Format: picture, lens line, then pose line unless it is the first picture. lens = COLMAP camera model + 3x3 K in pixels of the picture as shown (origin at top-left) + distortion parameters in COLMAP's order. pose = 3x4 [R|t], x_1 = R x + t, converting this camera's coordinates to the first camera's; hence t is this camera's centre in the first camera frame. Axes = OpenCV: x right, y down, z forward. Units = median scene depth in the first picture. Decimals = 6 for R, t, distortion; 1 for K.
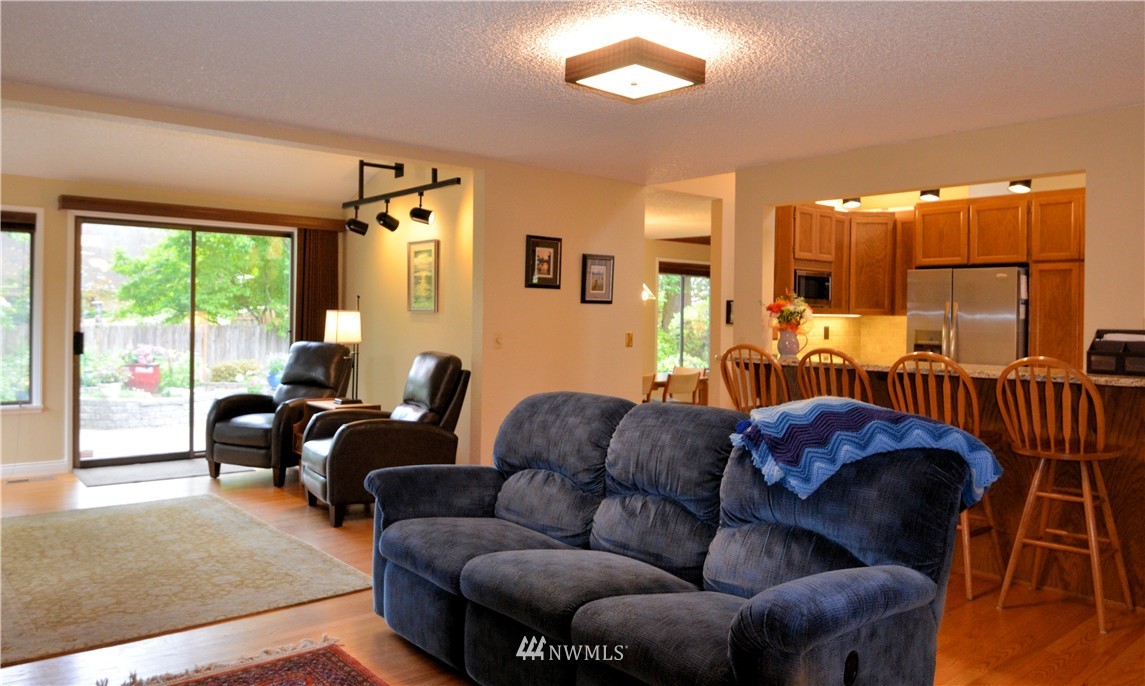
lens RADIAL K [[841.6, 0, 548.7], [0, 841.6, 318.3], [0, 0, 1]] dist [-0.001254, -0.047145]
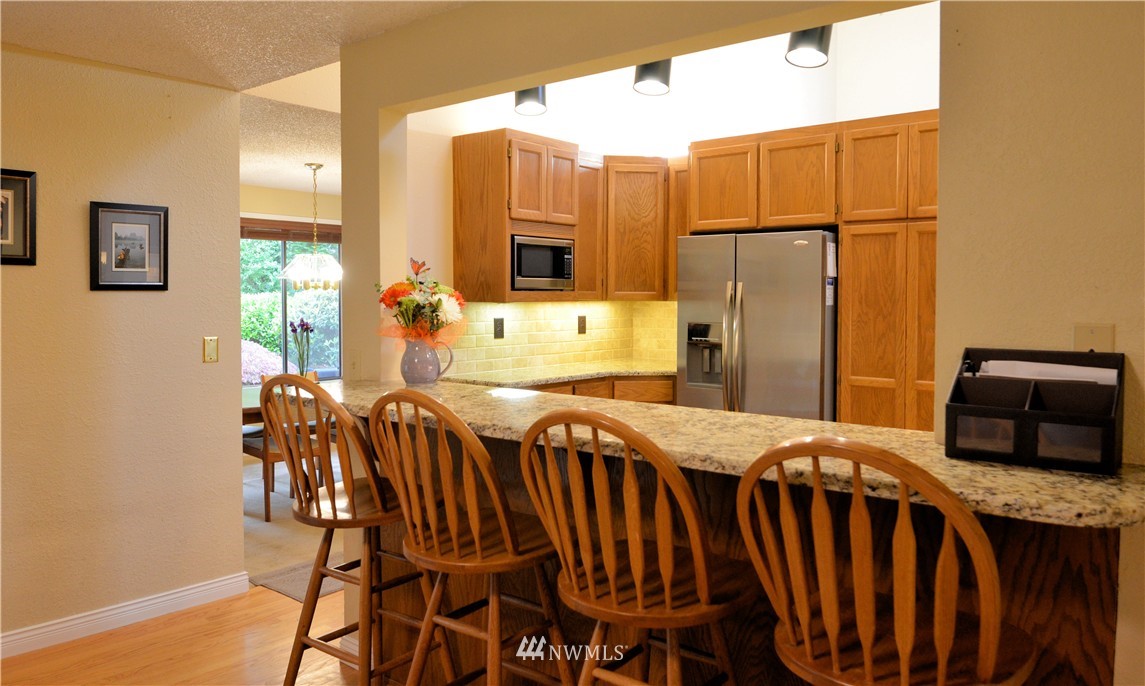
lens RADIAL K [[841.6, 0, 548.7], [0, 841.6, 318.3], [0, 0, 1]] dist [-0.001254, -0.047145]
pose [[0.984521, -0.015030, 0.174619, 0.215967], [0.010709, 0.999613, 0.025662, -0.009170], [-0.174937, -0.023395, 0.984302, 0.356479]]
